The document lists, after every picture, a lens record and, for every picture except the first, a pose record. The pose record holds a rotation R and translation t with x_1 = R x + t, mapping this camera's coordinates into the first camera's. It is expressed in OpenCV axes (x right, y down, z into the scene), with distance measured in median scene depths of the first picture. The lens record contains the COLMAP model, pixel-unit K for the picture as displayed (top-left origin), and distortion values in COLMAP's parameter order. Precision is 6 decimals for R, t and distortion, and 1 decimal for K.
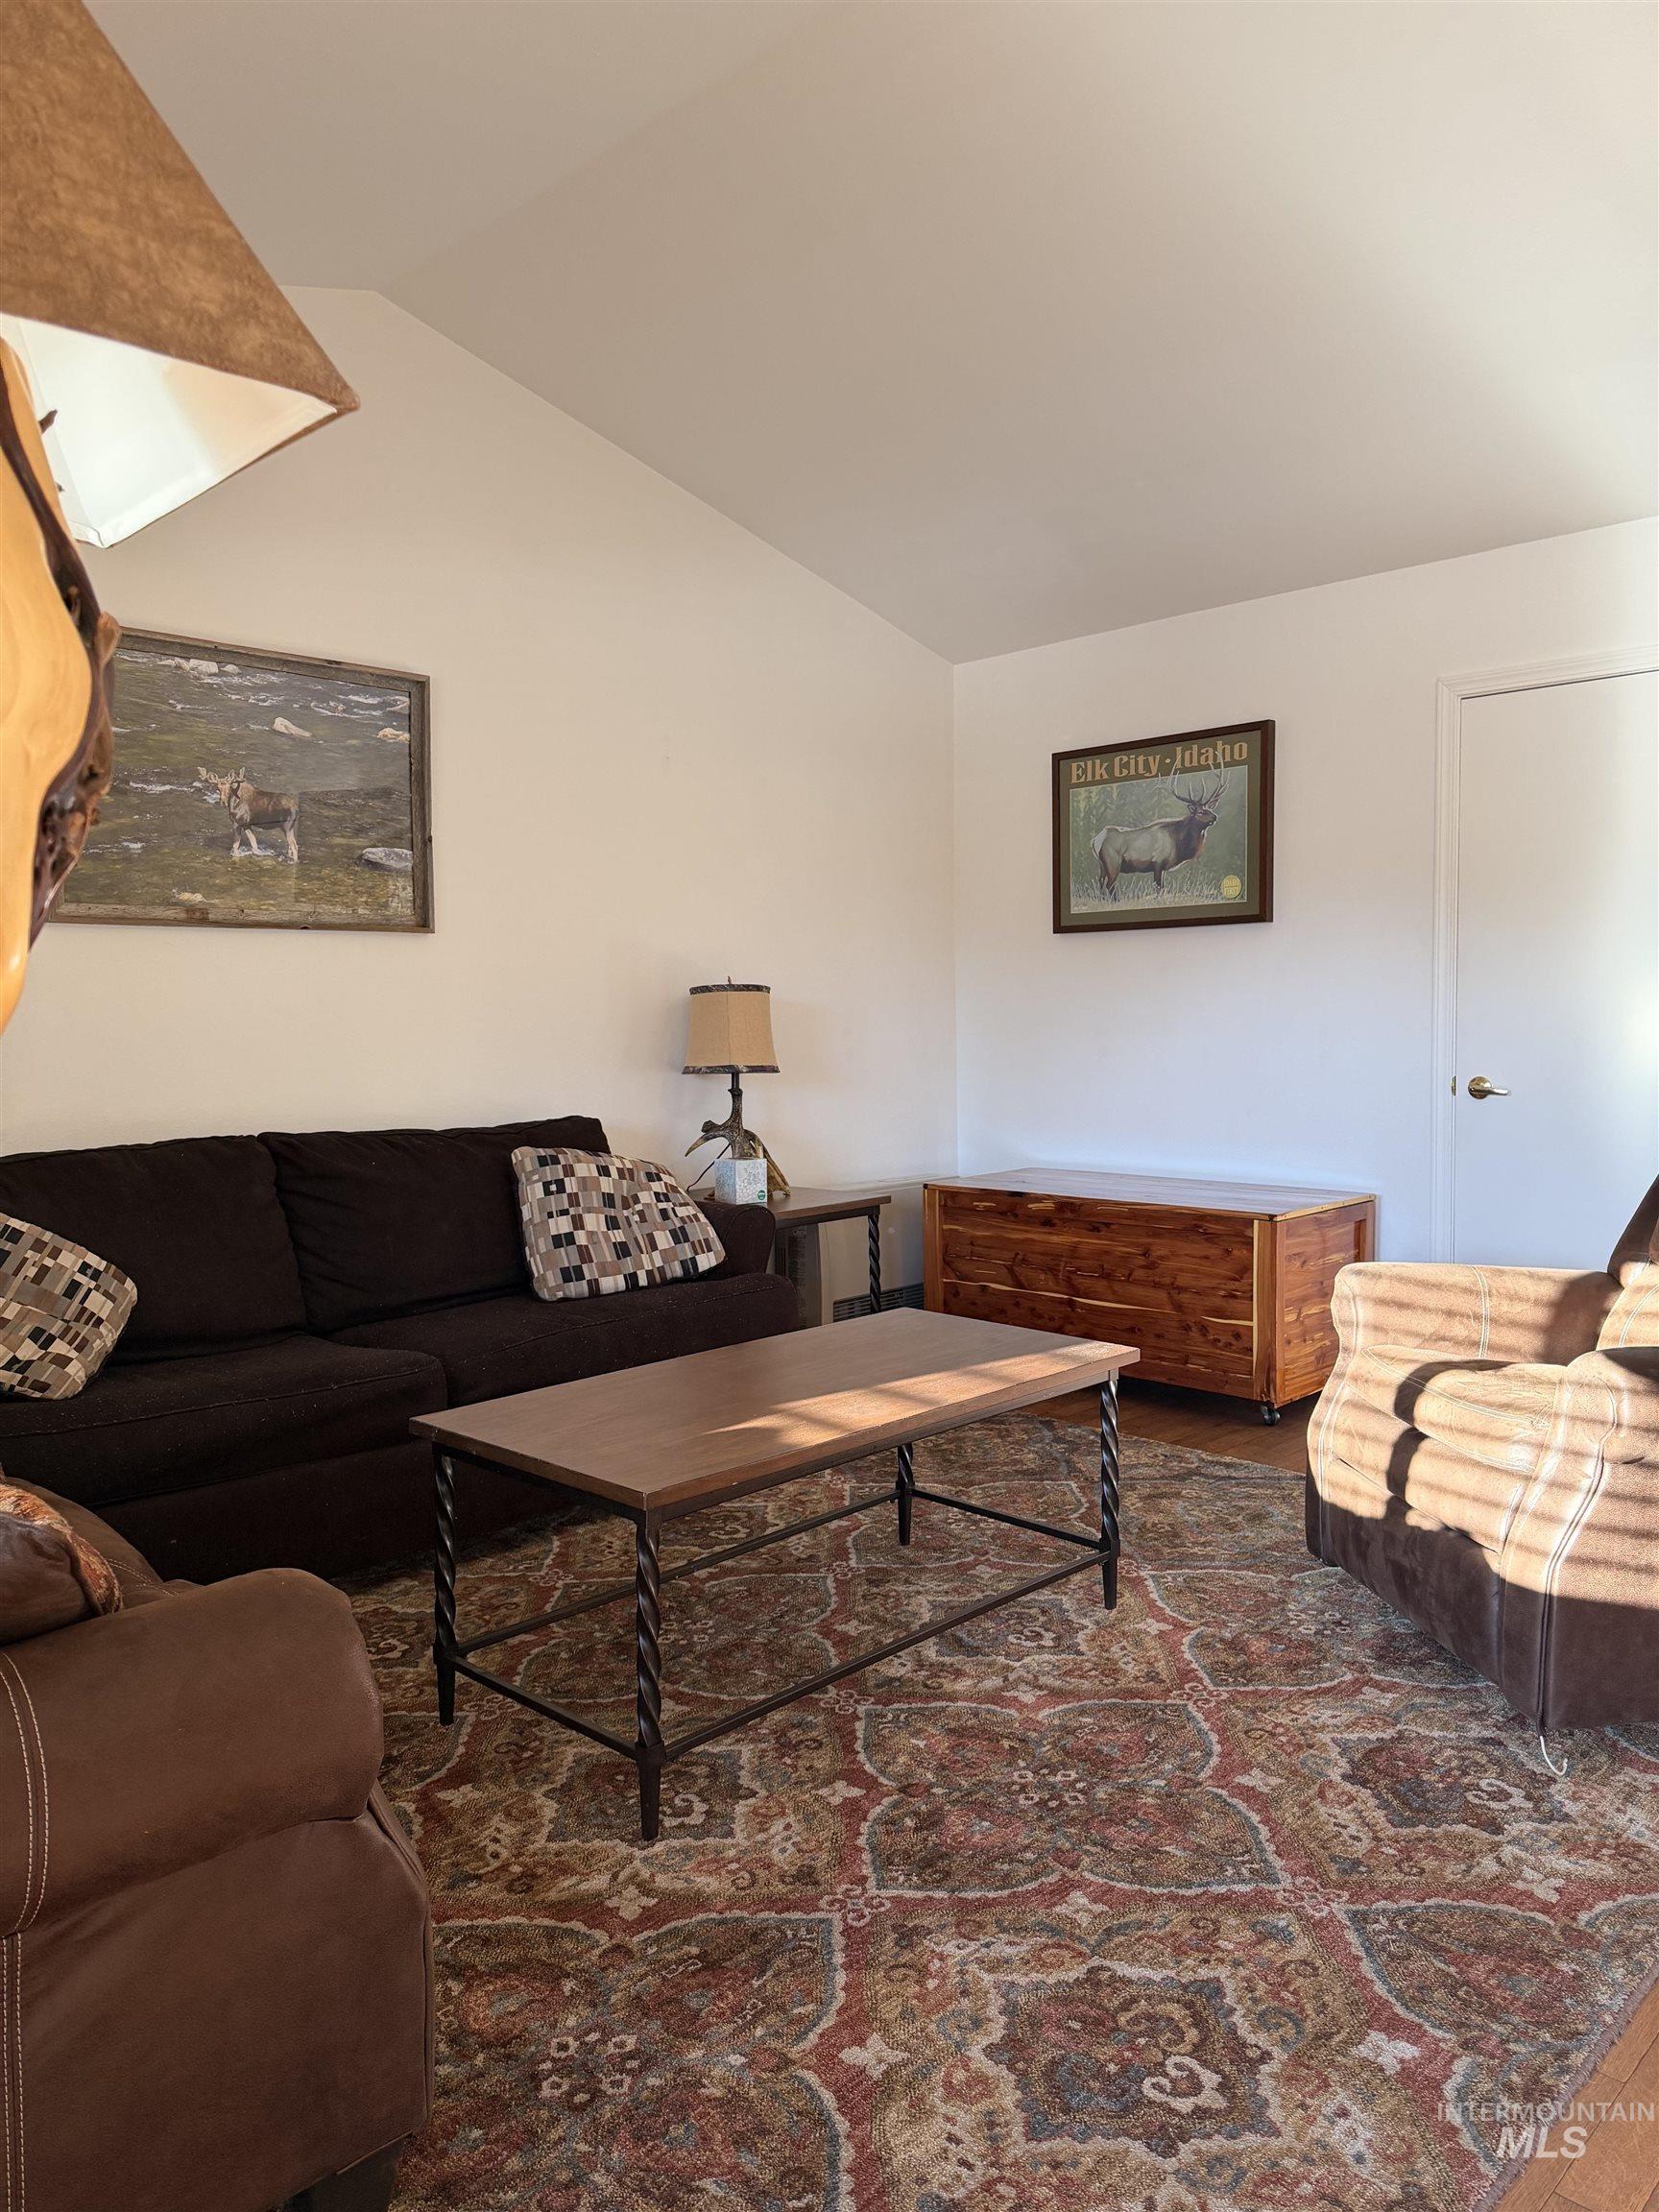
lens RADIAL K [[1557.6, 0, 829.5], [0, 1557.6, 1106.0], [0, 0, 1]] dist [0.059145, -0.075582]
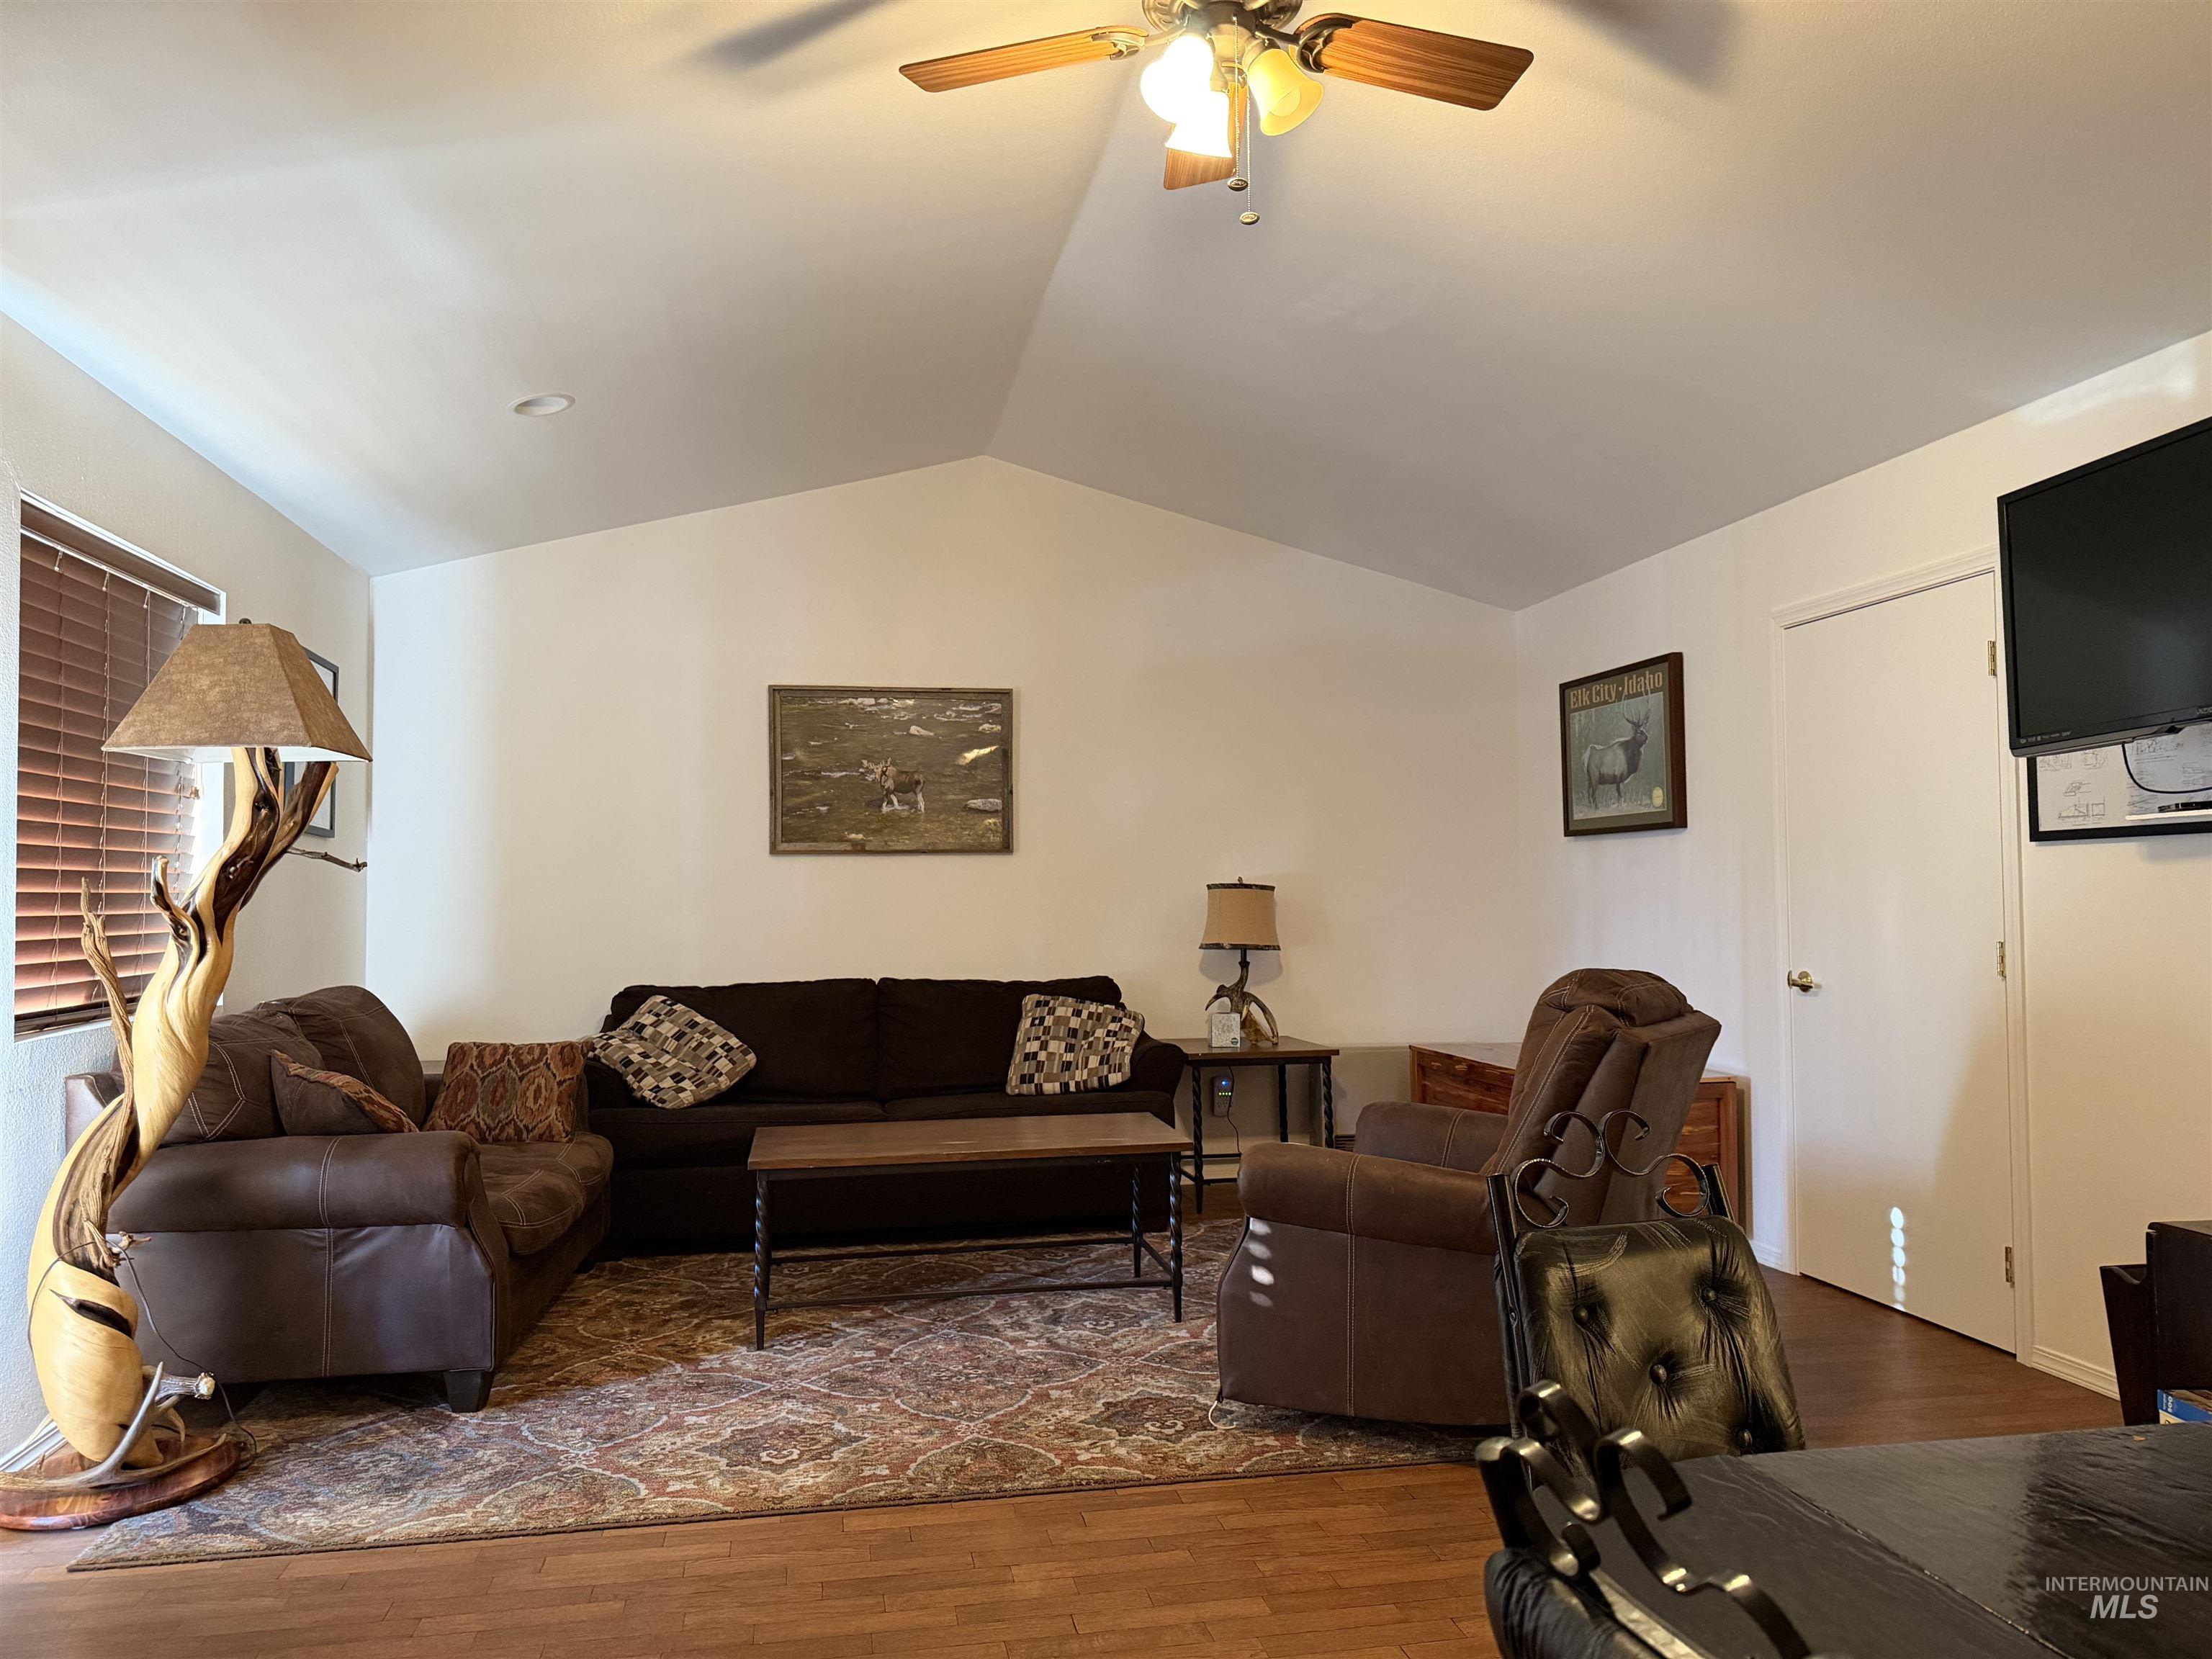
lens RADIAL K [[1557.6, 0, 1106.0], [0, 1557.6, 829.5], [0, 0, 1]] dist [0.059145, -0.075582]
pose [[0.812228, -0.021186, -0.582955, 0.755027], [-0.035222, 0.995736, -0.085262, -0.006502], [0.582275, 0.089785, 0.808018, -0.191759]]
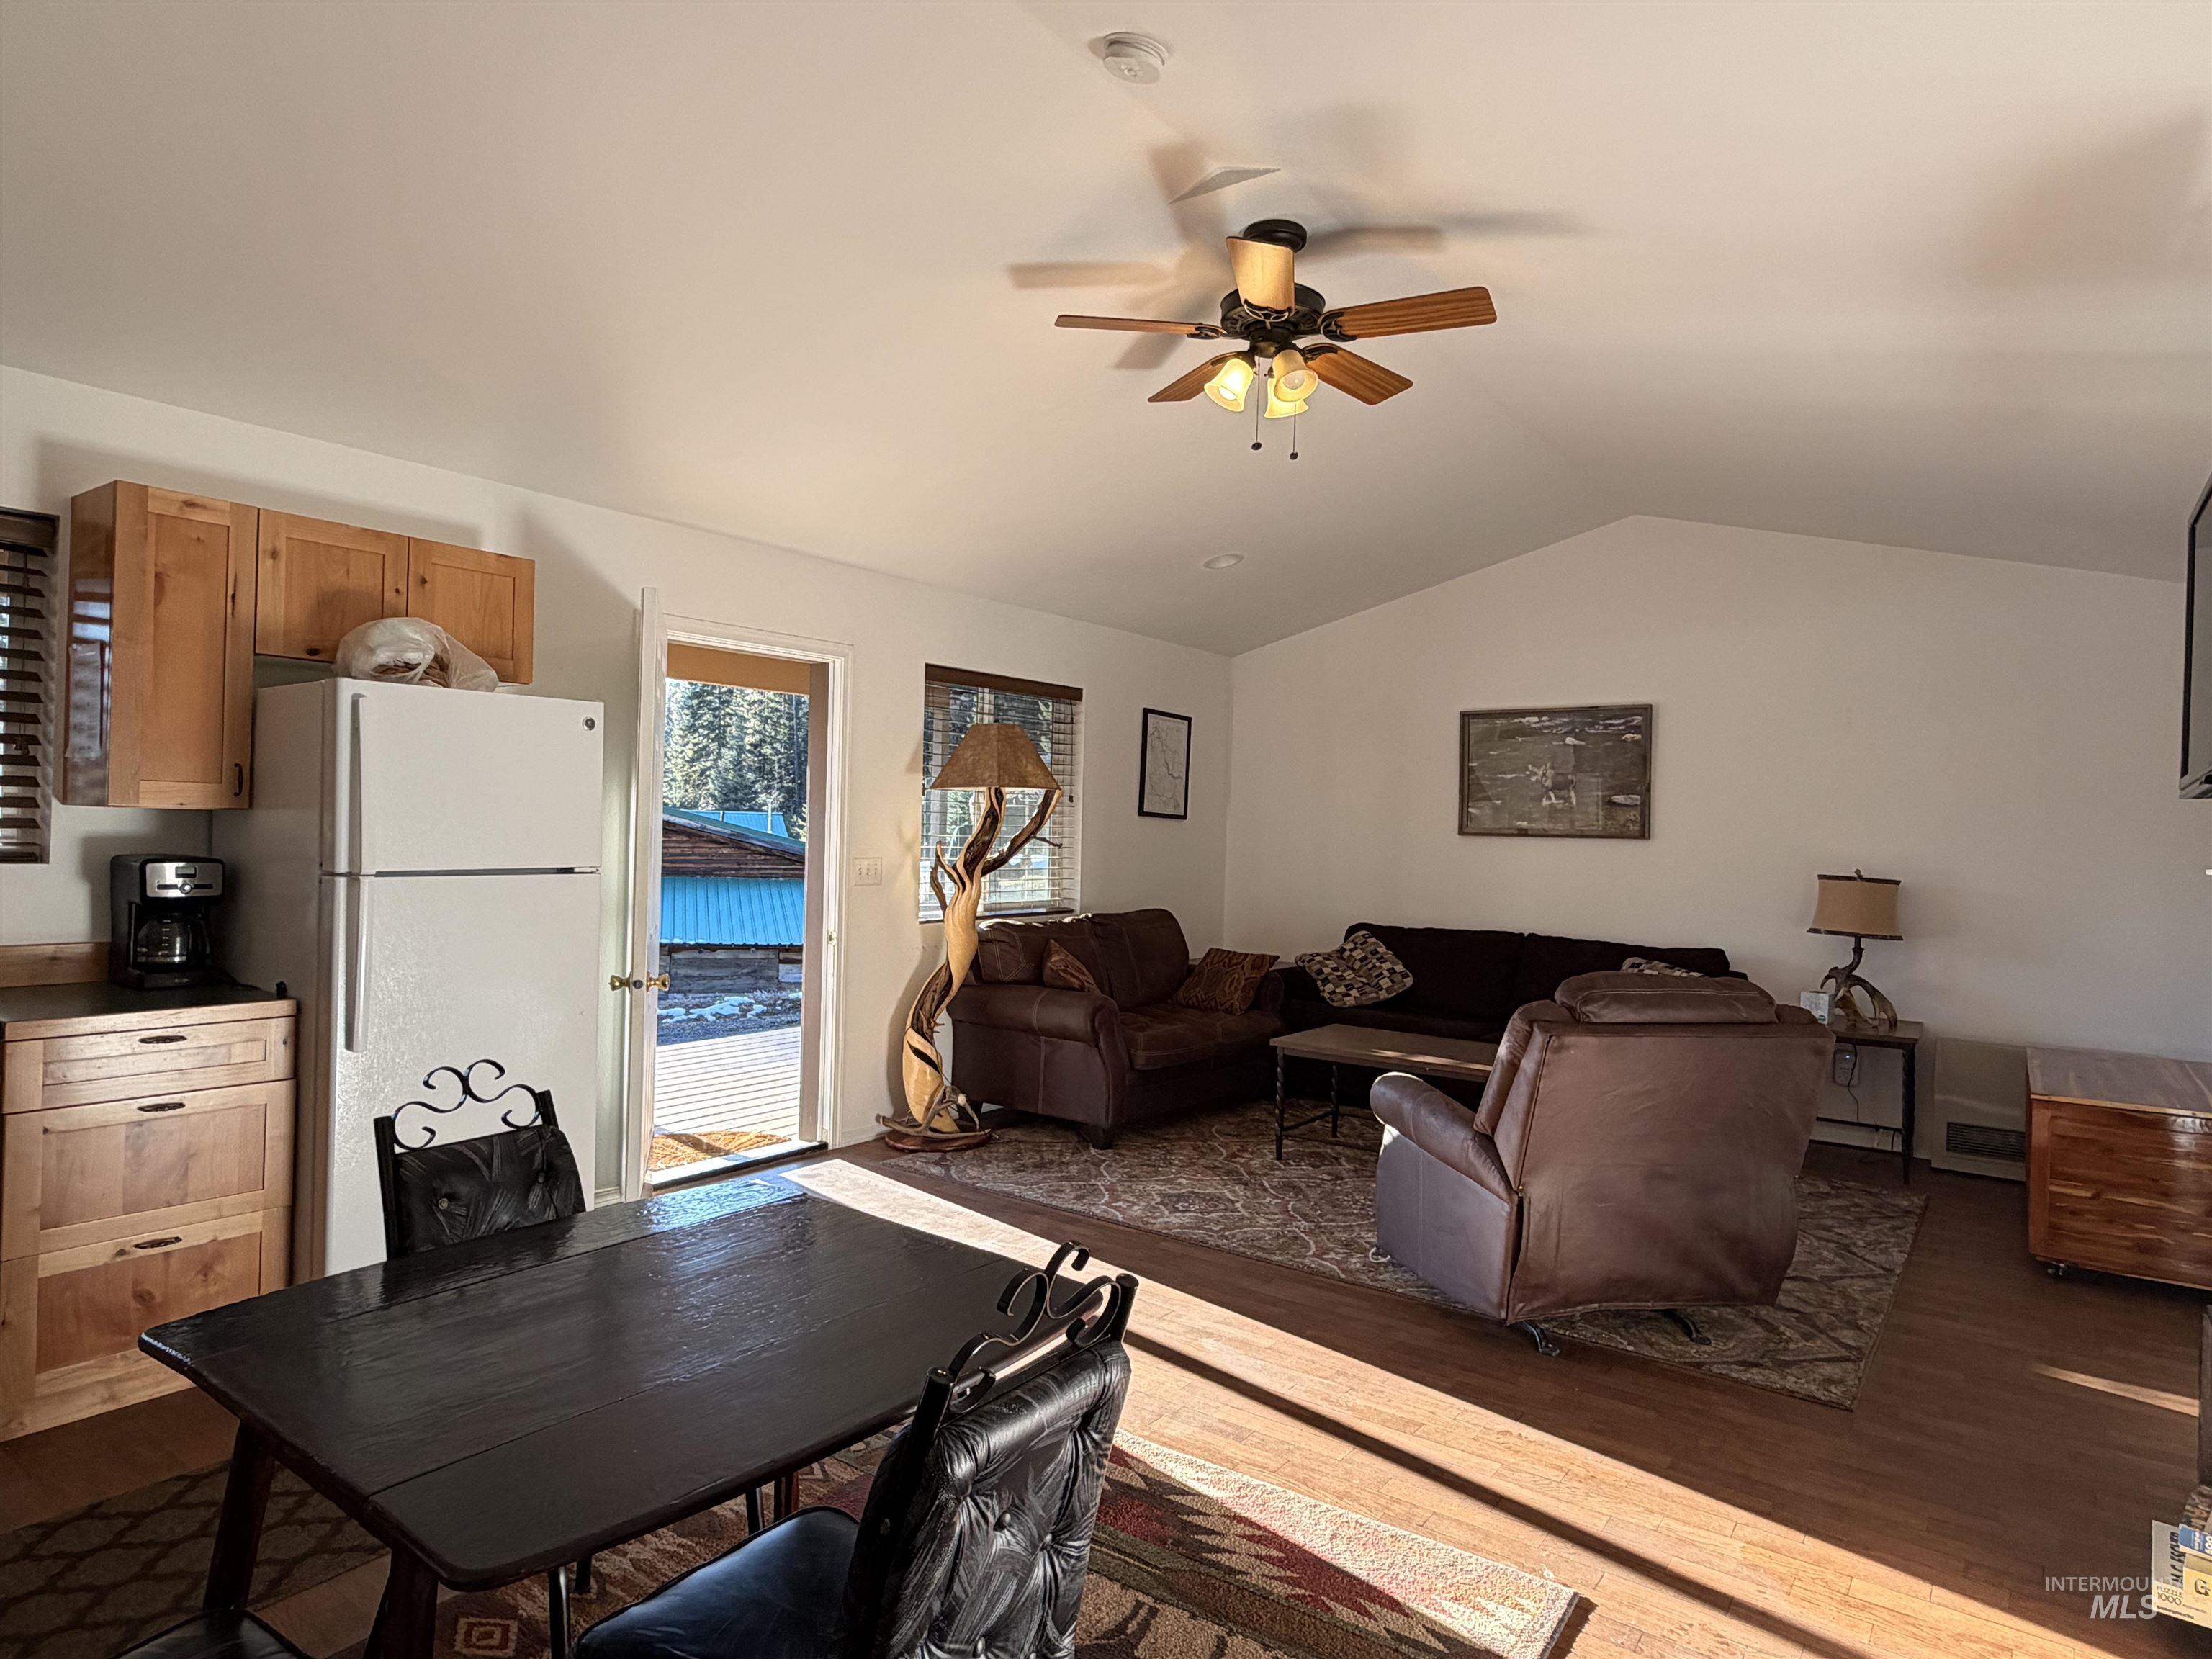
lens RADIAL K [[1292.7, 0, 1106.0], [0, 1292.7, 829.5], [0, 0, 1]] dist [0.050207, 0.000176]
pose [[0.132207, 0.016162, -0.991090, 1.273955], [-0.087769, 0.996131, 0.004536, -0.077848], [0.987329, 0.086387, 0.133114, 0.168467]]
